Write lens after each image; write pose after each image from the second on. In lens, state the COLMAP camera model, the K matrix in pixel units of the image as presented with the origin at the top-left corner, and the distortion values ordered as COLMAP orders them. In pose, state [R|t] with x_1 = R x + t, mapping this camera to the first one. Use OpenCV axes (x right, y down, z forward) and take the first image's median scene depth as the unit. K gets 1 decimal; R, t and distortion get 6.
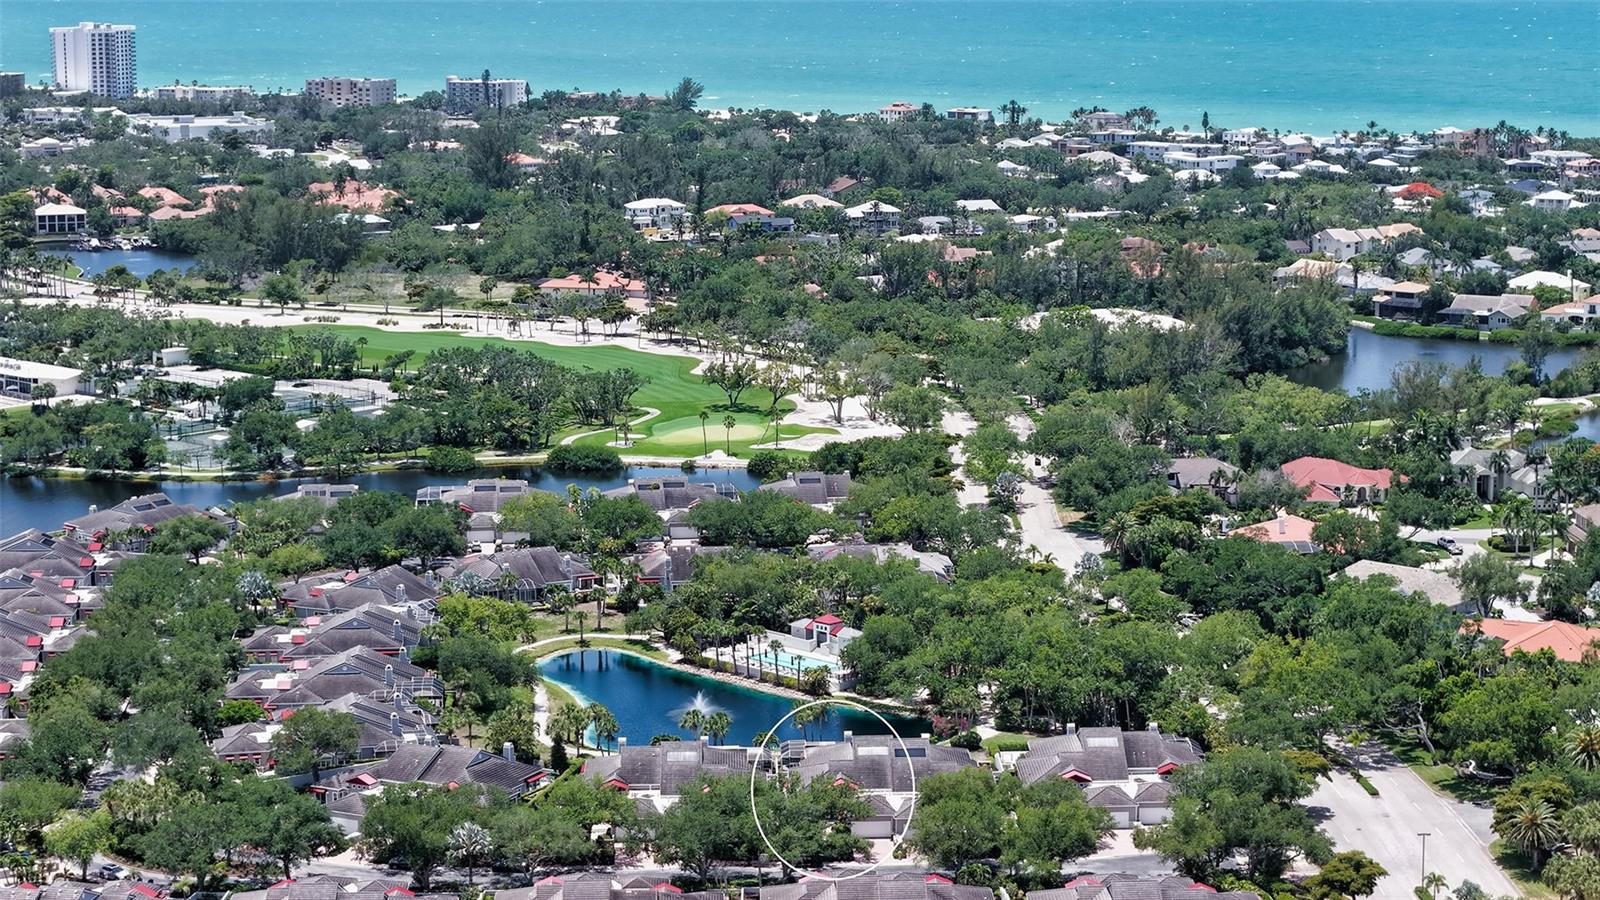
lens RADIAL K [[3404.3, 0, 798.5], [0, 3404.3, 452.8], [0, 0, 1]] dist [-0.133020, 0.000000]
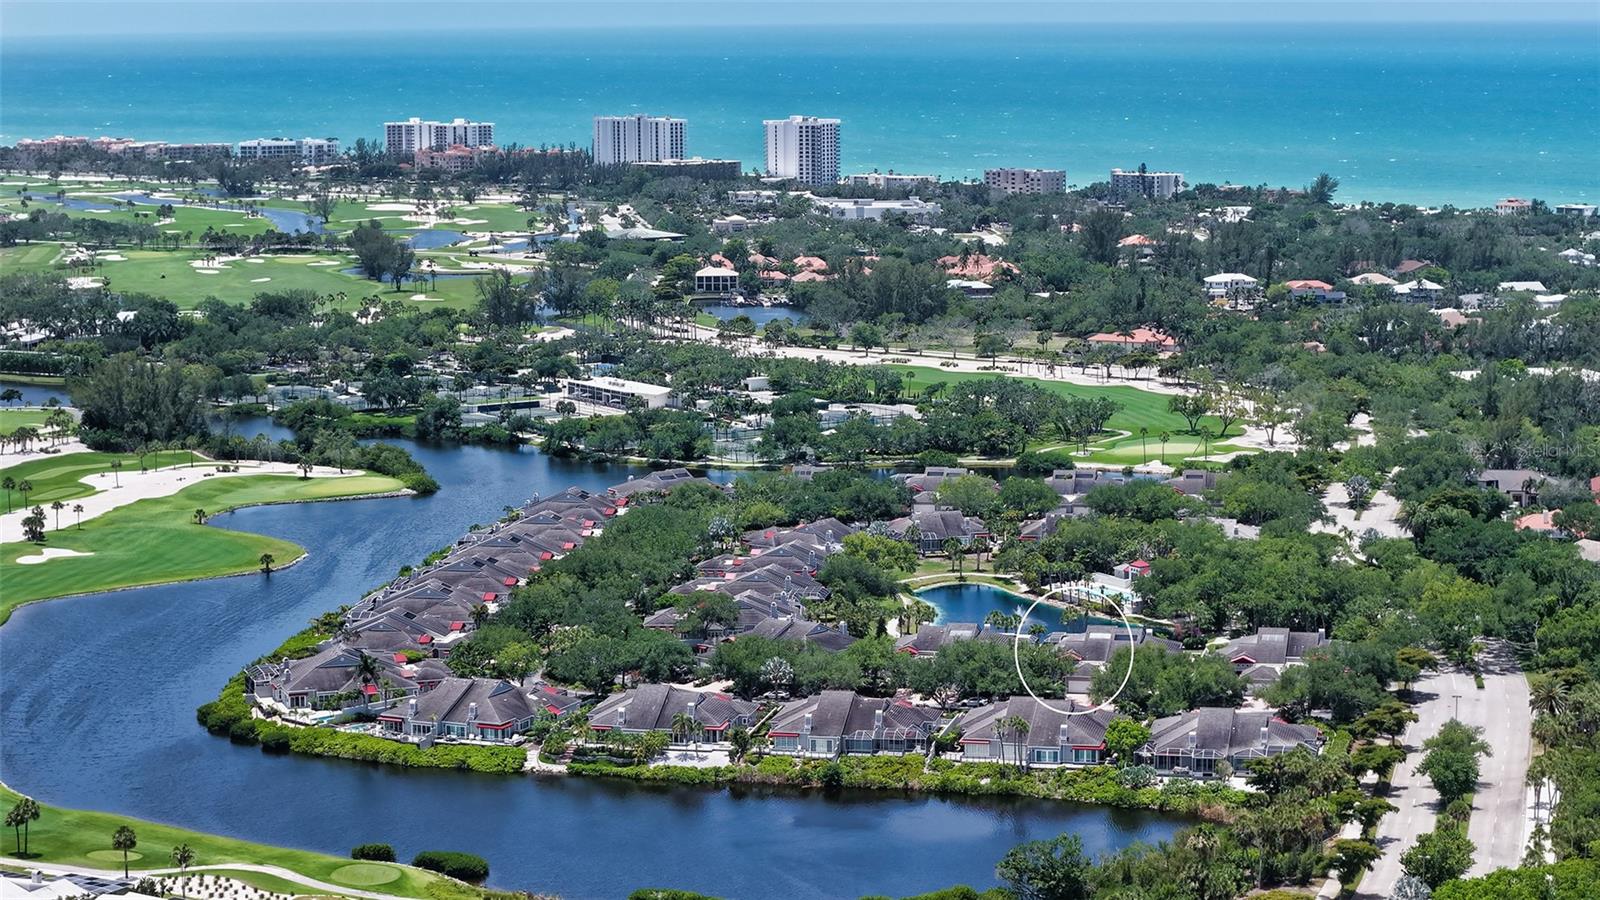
lens RADIAL K [[3404.3, 0, 792.8], [0, 3404.3, 453.0], [0, 0, 1]] dist [-0.133020, 0.000000]
pose [[0.972743, 0.030609, -0.229858, 0.102485], [-0.037714, 0.998935, -0.026579, 0.026771], [0.228800, 0.034524, 0.972861, -0.169725]]
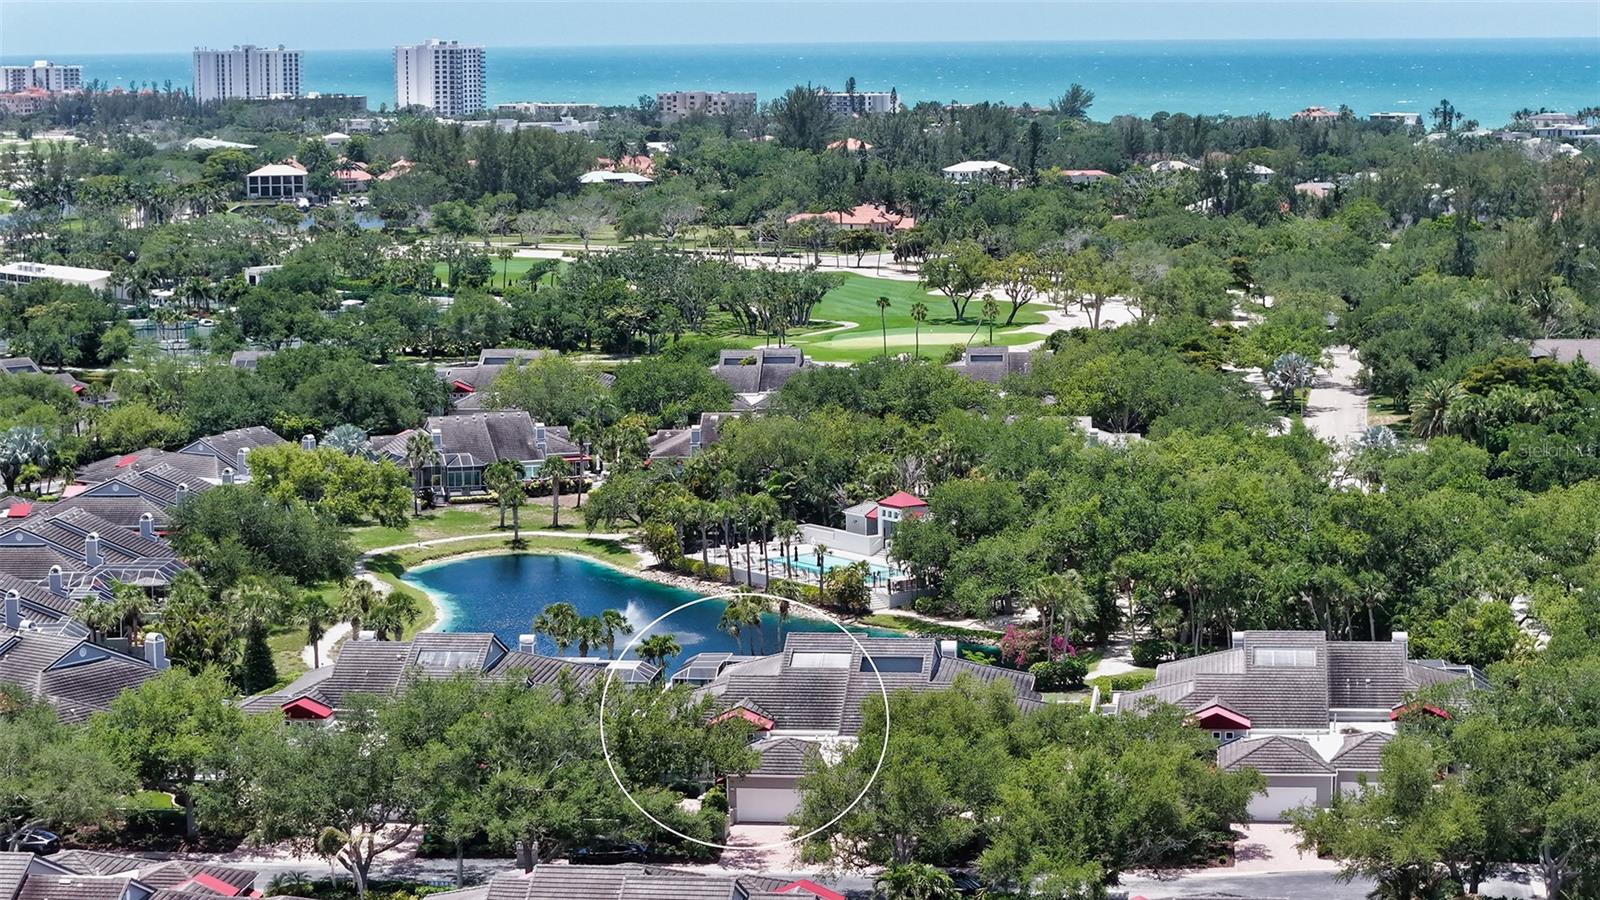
lens RADIAL K [[3404.3, 0, 798.0], [0, 3404.3, 443.3], [0, 0, 1]] dist [-0.133020, 0.000000]
pose [[0.989676, 0.015922, -0.142439, 0.043288], [-0.021896, 0.998941, -0.040468, 0.036681], [0.141644, 0.043169, 0.988976, 0.241146]]
